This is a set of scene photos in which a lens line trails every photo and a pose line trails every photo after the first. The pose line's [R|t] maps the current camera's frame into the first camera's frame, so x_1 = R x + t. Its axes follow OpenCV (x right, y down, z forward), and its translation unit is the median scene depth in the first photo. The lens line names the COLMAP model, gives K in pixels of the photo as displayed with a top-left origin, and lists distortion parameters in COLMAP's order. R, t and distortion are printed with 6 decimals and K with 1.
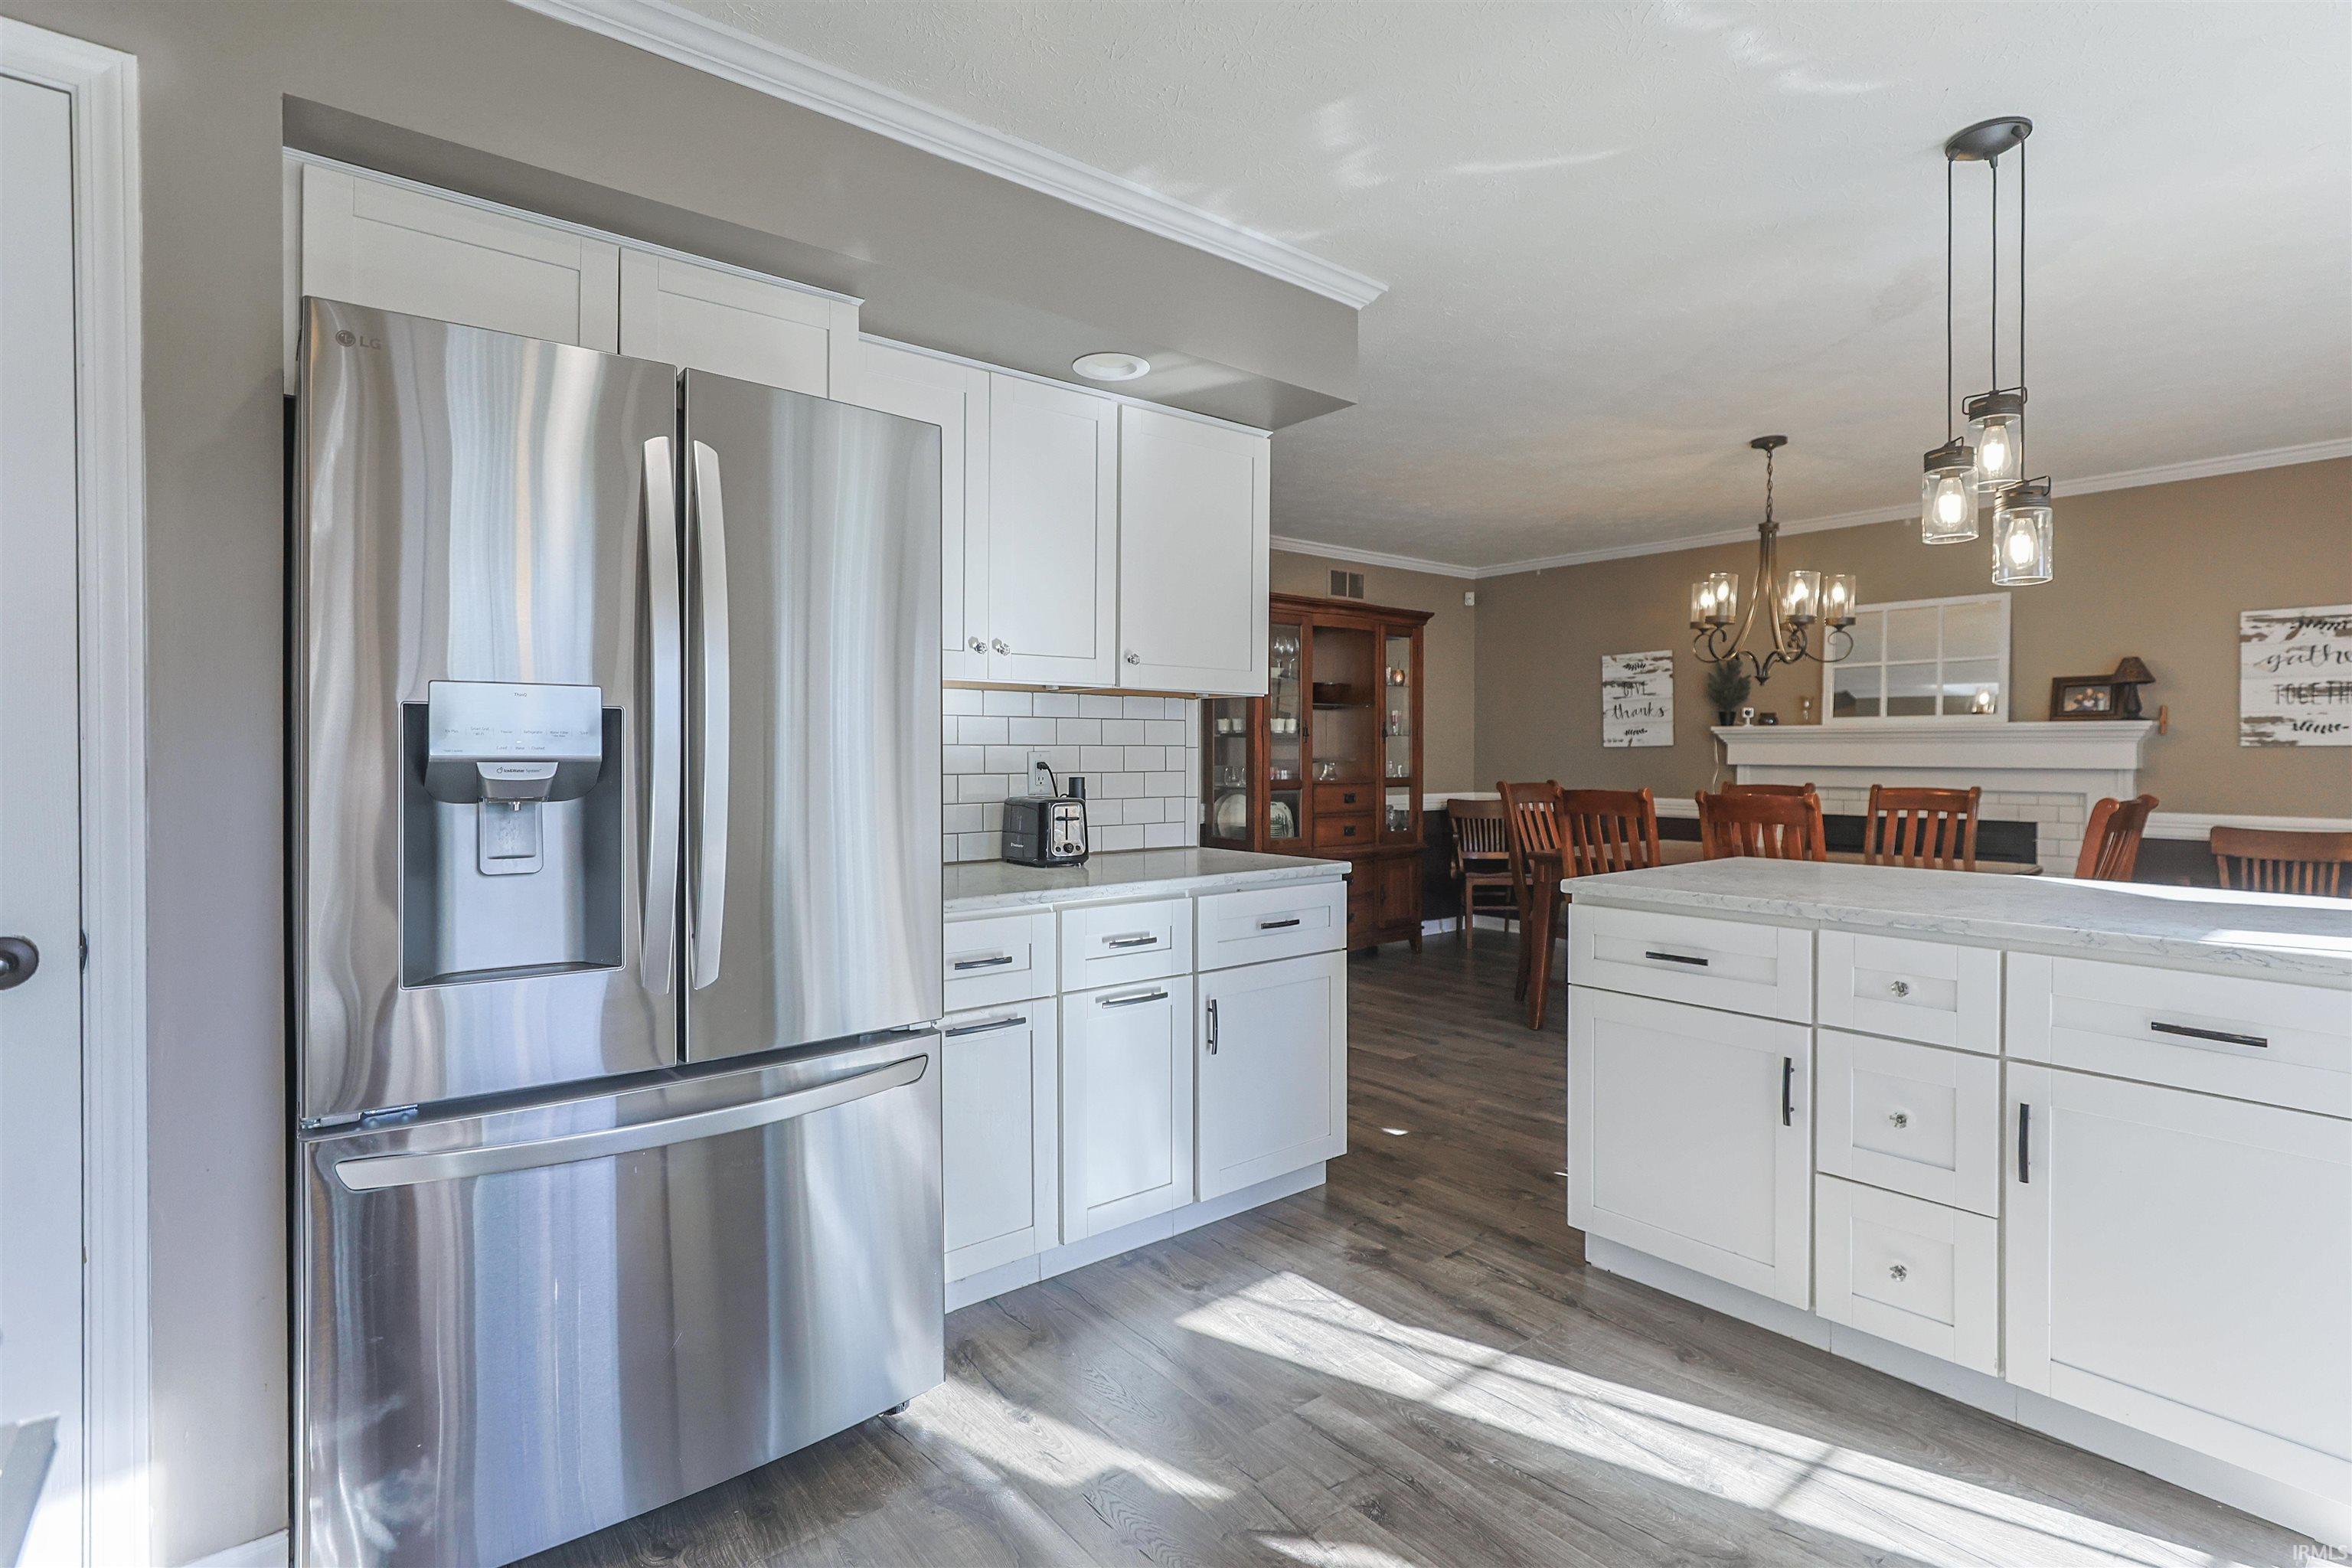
lens RADIAL K [[1136.3, 0, 1182.8], [0, 1136.3, 762.2], [0, 0, 1]] dist [-0.016771, 0.008073]
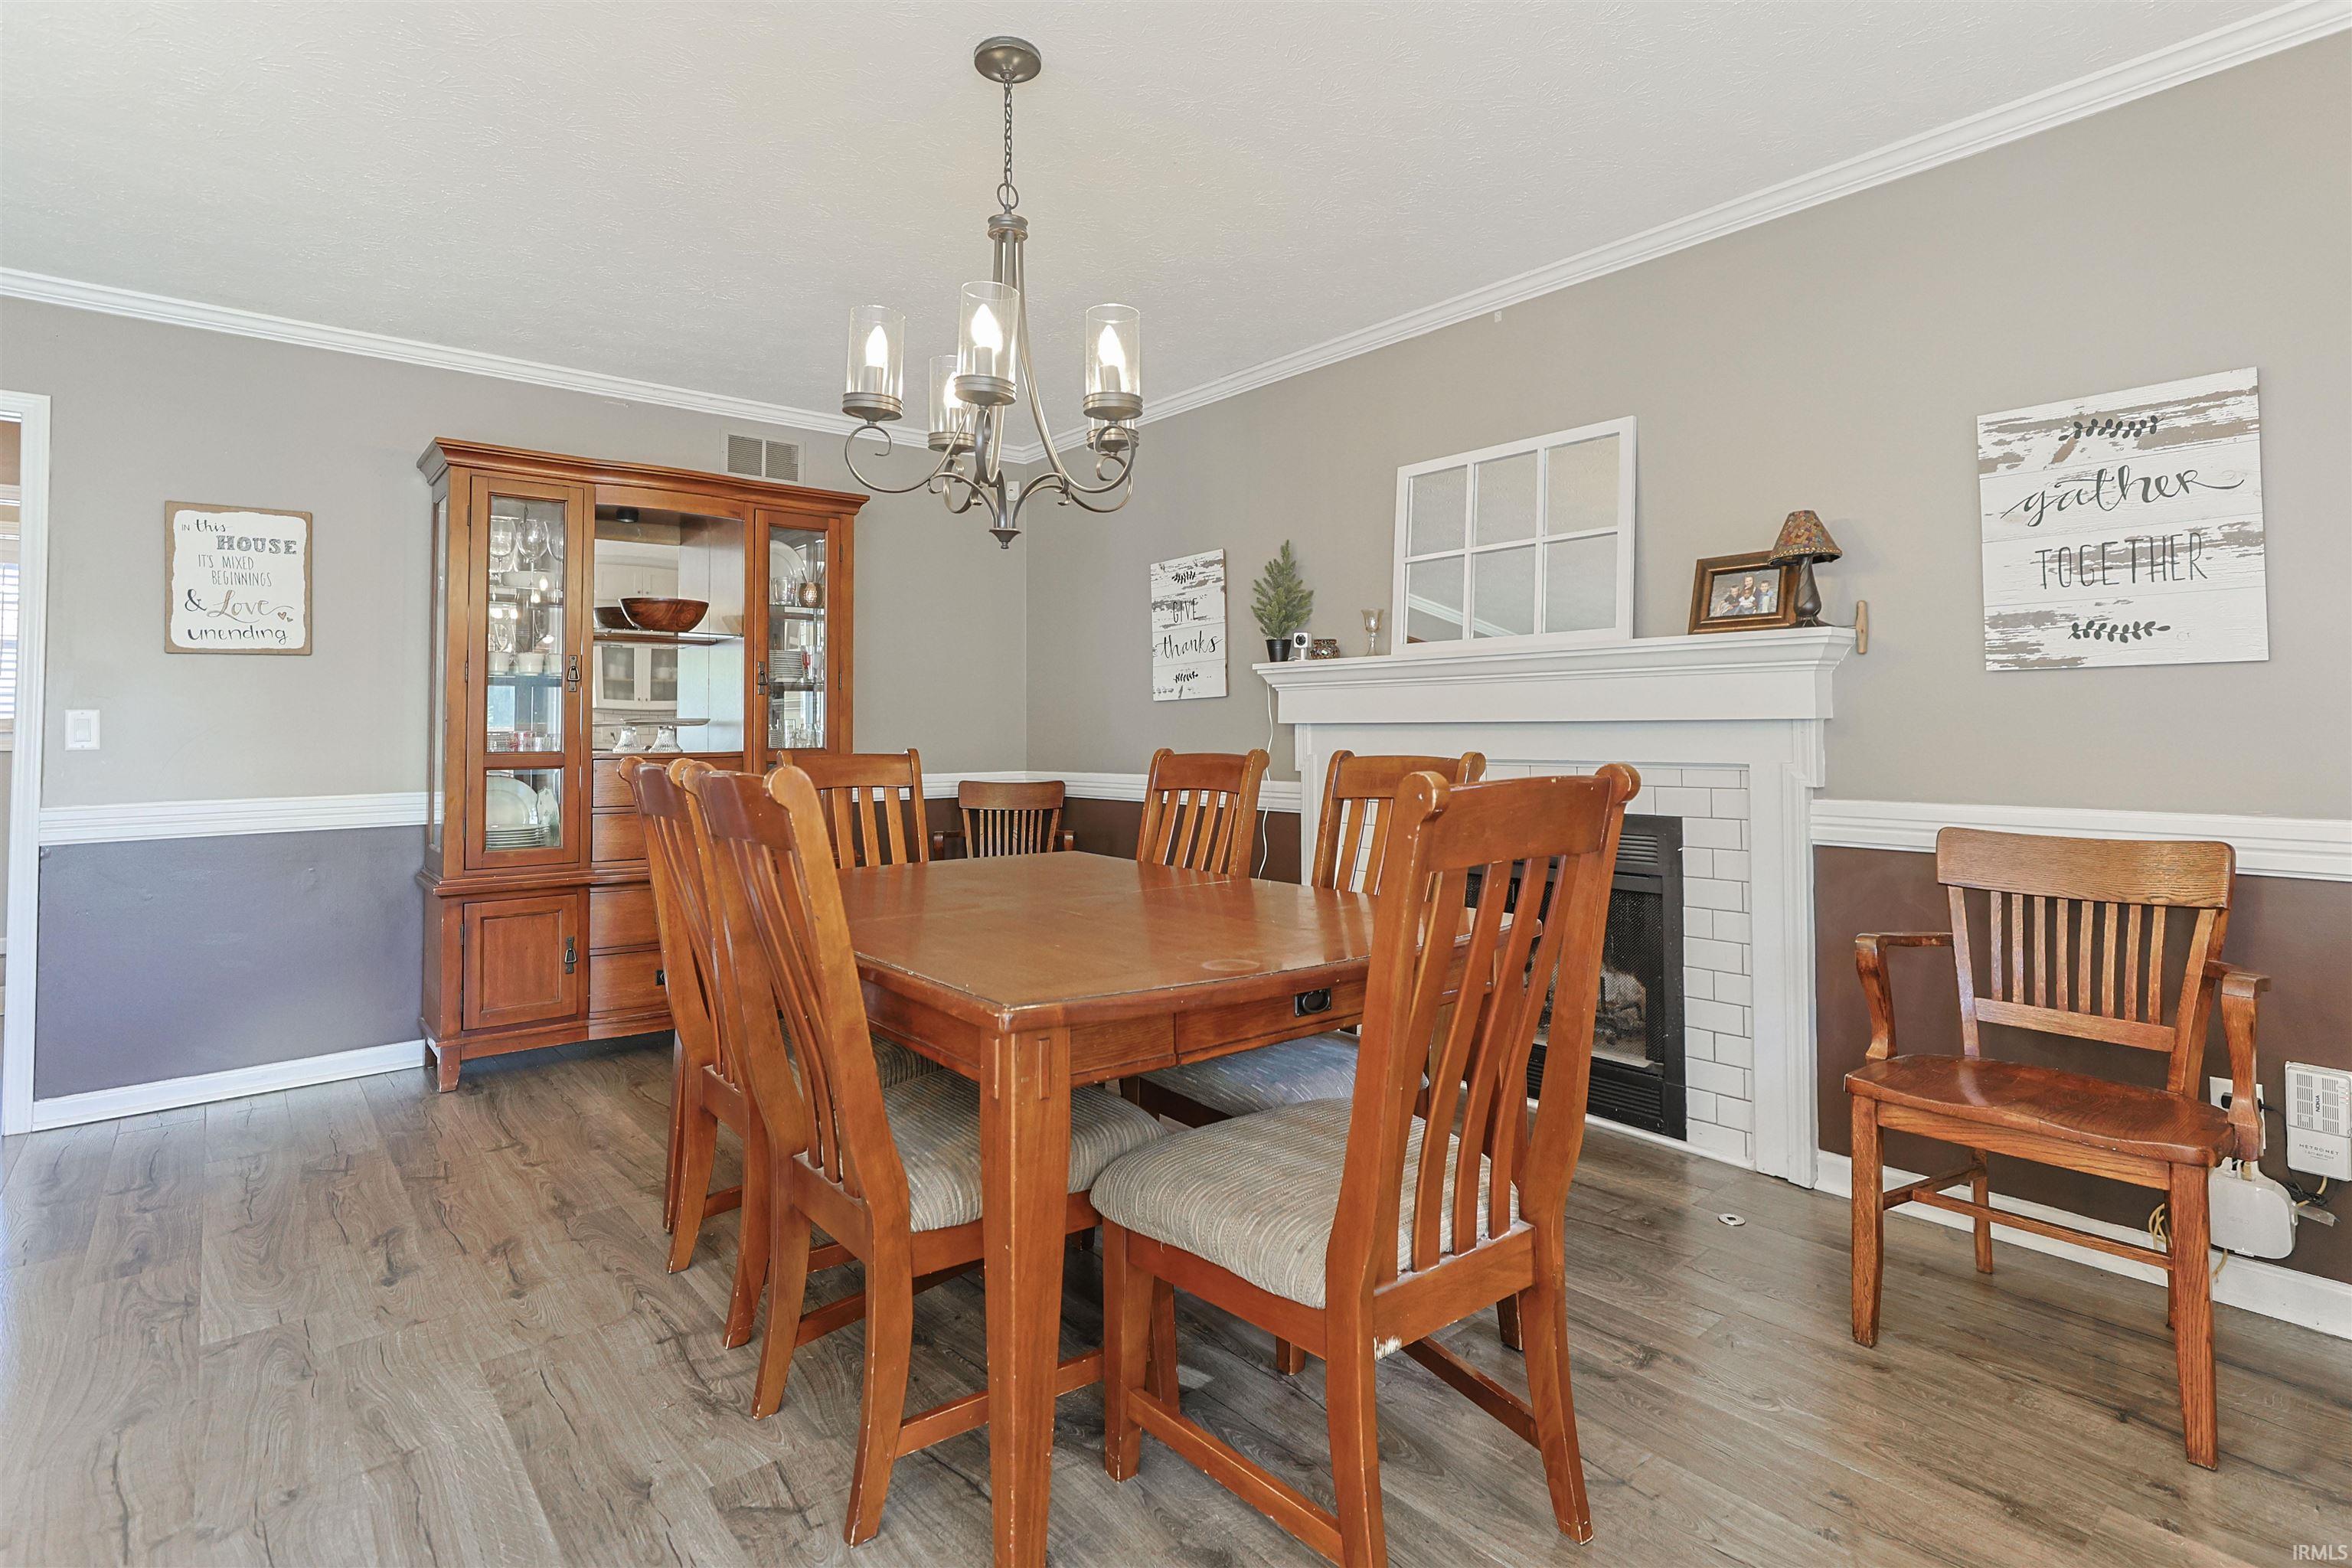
lens RADIAL K [[1136.3, 0, 1227.5], [0, 1136.3, 700.3], [0, 0, 1]] dist [-0.016771, 0.008073]
pose [[0.999321, -0.007417, 0.036086, 0.577129], [0.008682, 0.999349, -0.035017, 0.014623], [-0.035803, 0.035307, 0.998735, 0.497378]]
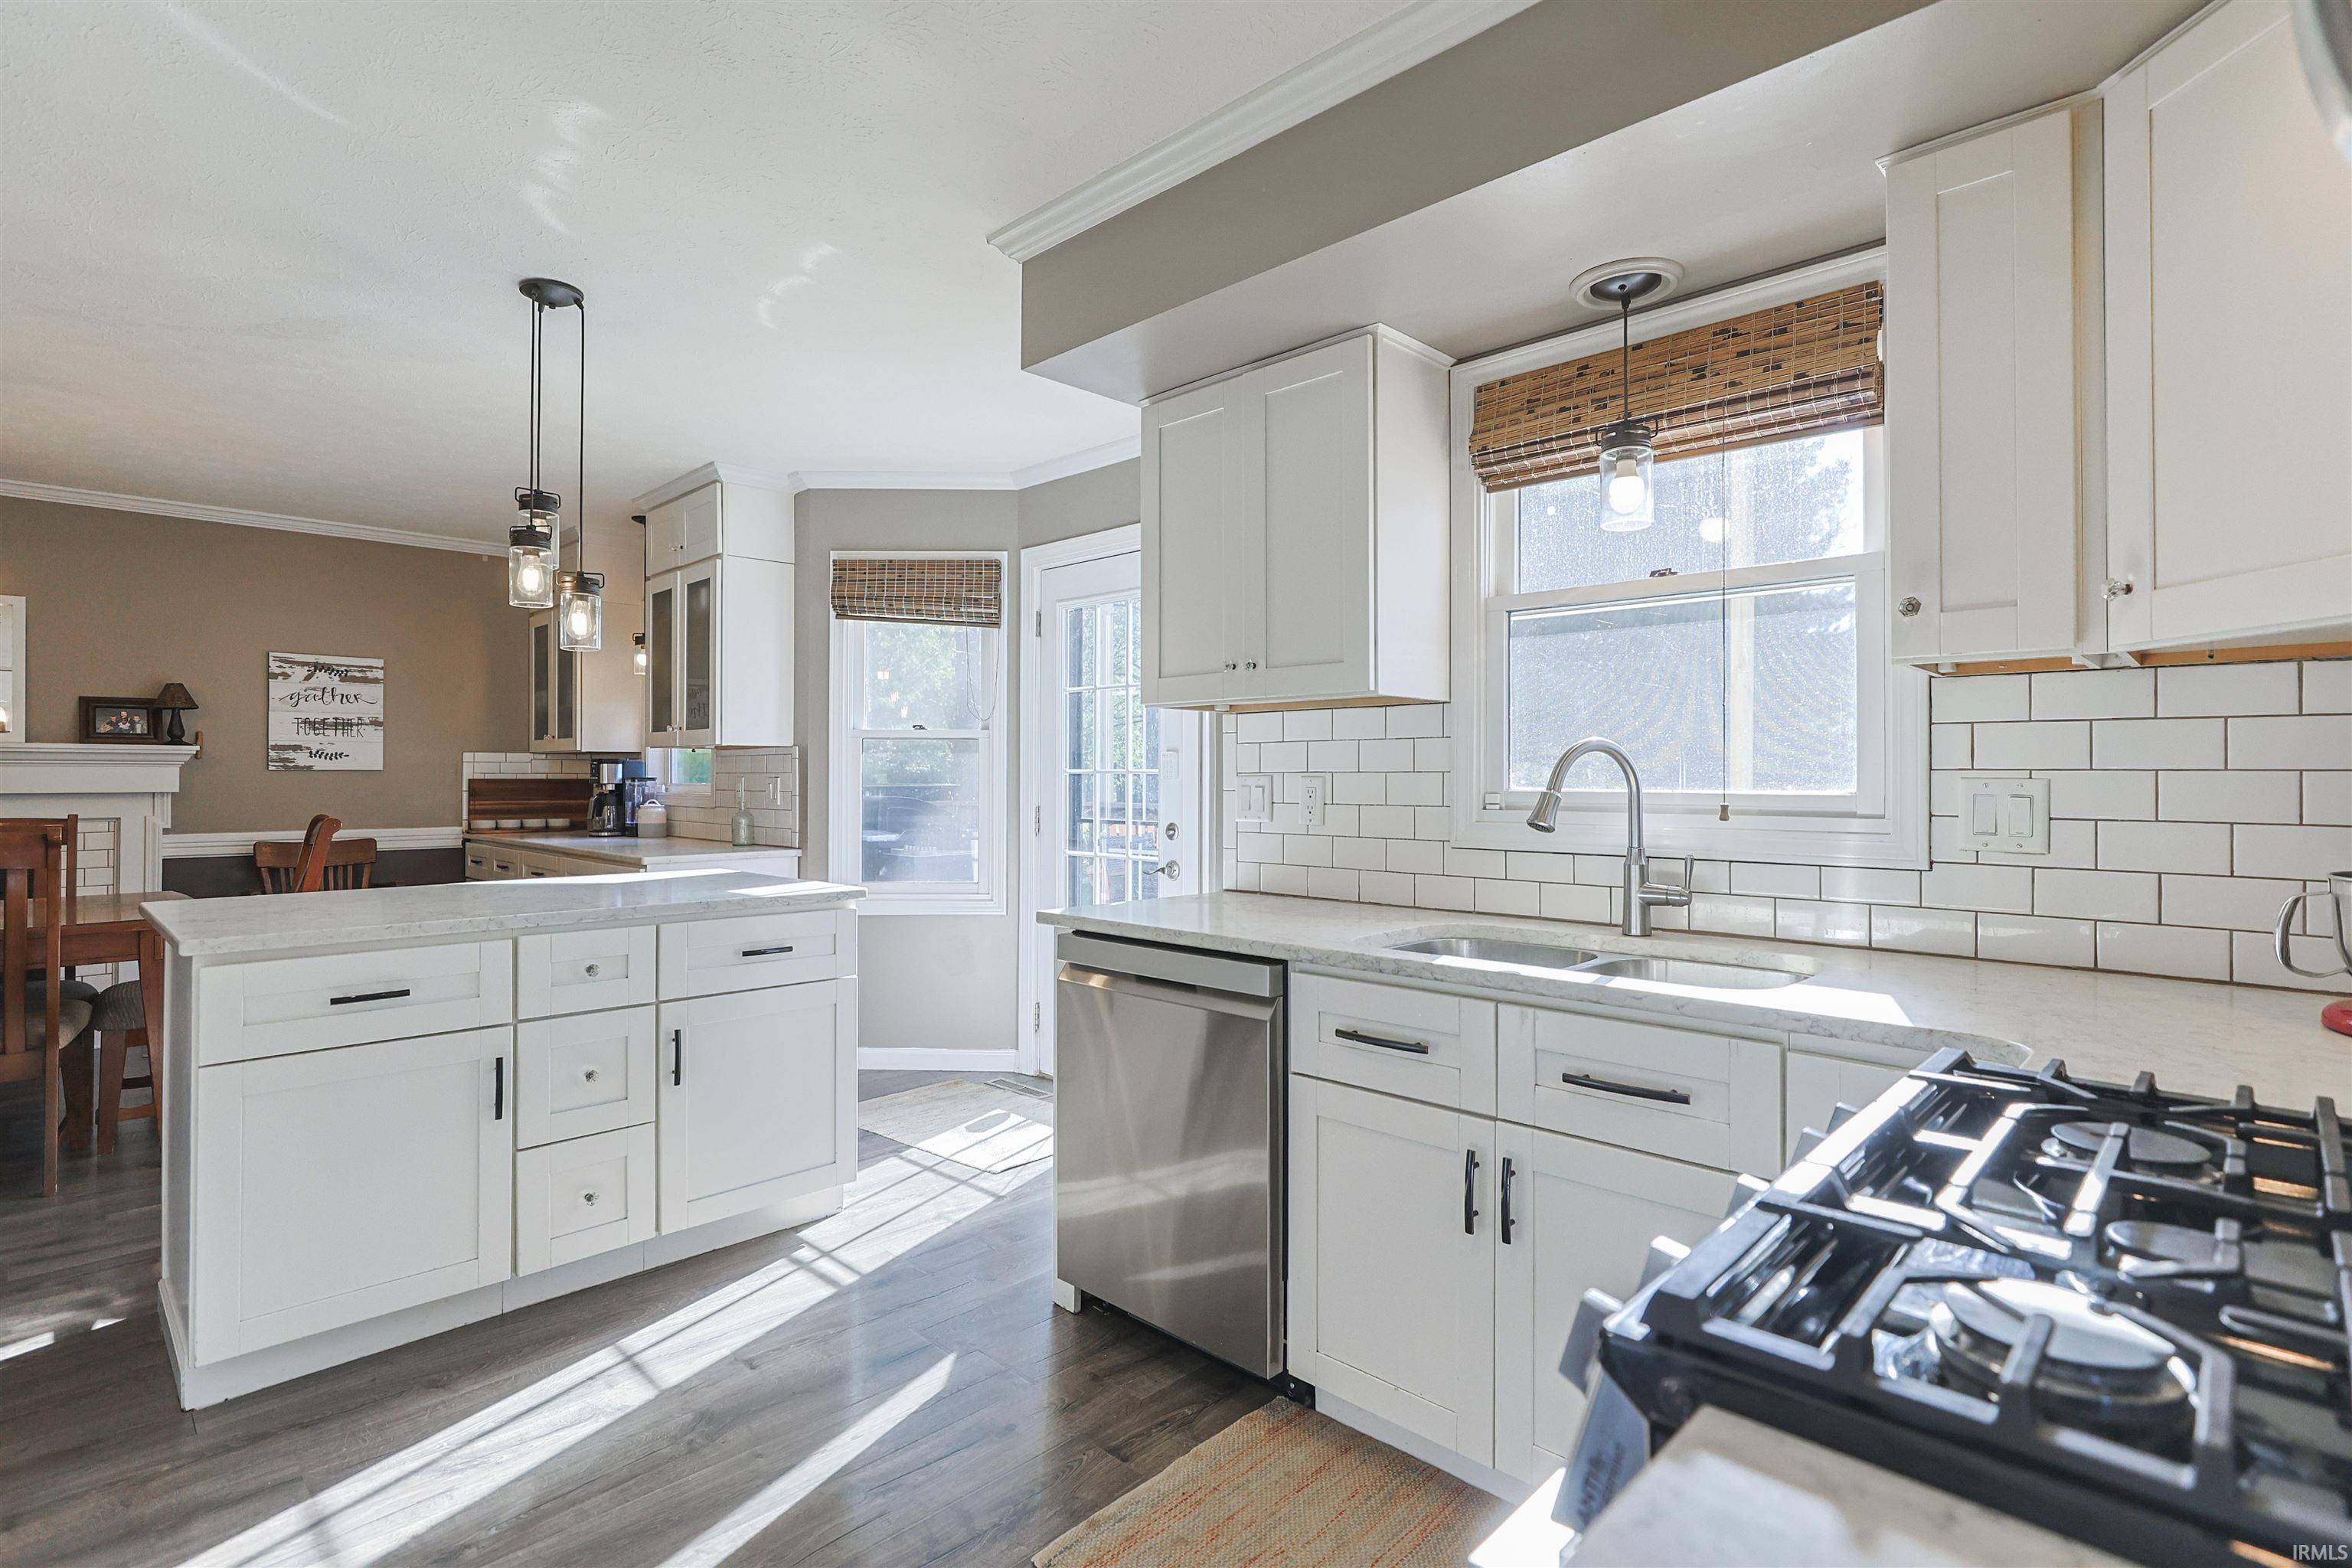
lens RADIAL K [[1136.3, 0, 1190.3], [0, 1136.3, 772.8], [0, 0, 1]] dist [-0.016771, 0.008073]
pose [[-0.117144, -0.000722, 0.993115, -0.301233], [0.007868, 0.999968, 0.001655, -0.006408], [-0.993084, 0.008008, -0.117135, 0.214994]]
